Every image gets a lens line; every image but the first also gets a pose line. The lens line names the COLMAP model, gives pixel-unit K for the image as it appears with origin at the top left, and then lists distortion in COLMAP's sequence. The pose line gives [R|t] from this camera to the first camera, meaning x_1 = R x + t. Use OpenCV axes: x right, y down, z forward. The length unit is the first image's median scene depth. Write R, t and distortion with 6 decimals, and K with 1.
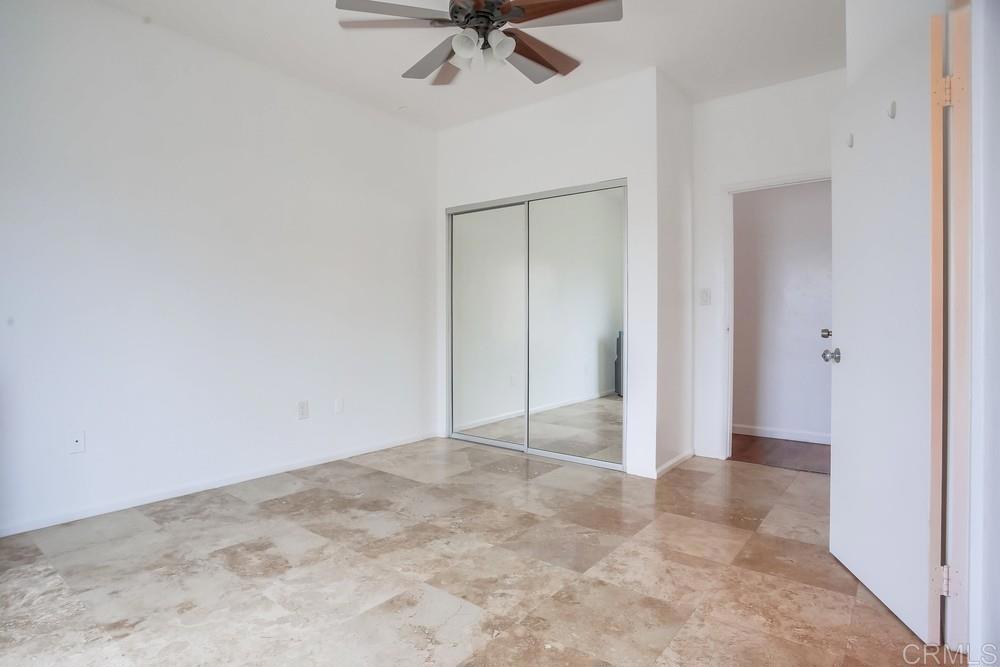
lens RADIAL K [[522.9, 0, 500.0], [0, 522.9, 333.5], [0, 0, 1]] dist [-0.094225, 0.053997]
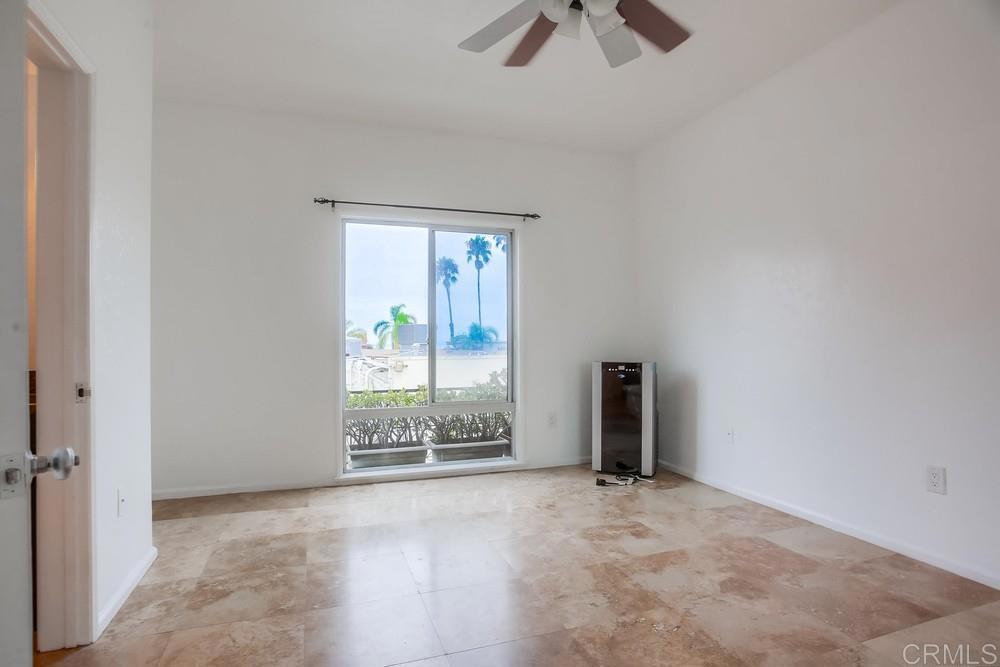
lens RADIAL K [[528.1, 0, 500.0], [0, 528.1, 333.5], [0, 0, 1]] dist [-0.094030, 0.057229]
pose [[-0.527874, -0.010387, -0.849259, 0.812020], [-0.016349, 0.999864, -0.002067, -0.049966], [0.849166, 0.012794, -0.527972, 1.482167]]
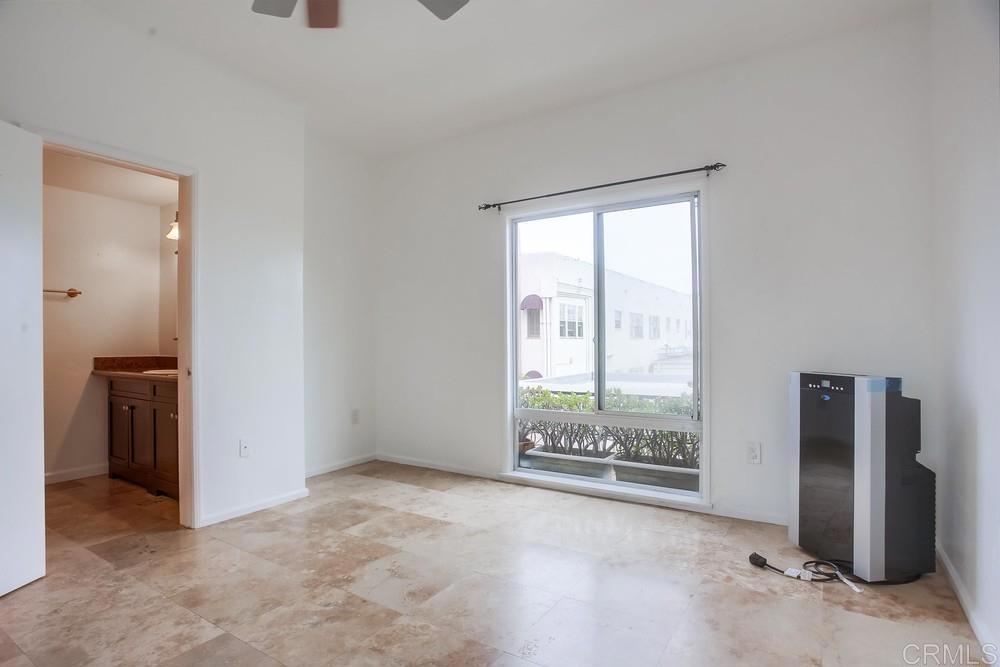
lens RADIAL K [[522.9, 0, 500.0], [0, 522.9, 333.5], [0, 0, 1]] dist [-0.094225, 0.053997]
pose [[-0.995784, 0.004249, -0.091627, -0.234355], [0.003359, 0.999946, 0.009867, -0.059423], [0.091664, 0.009518, -0.995745, 1.885900]]
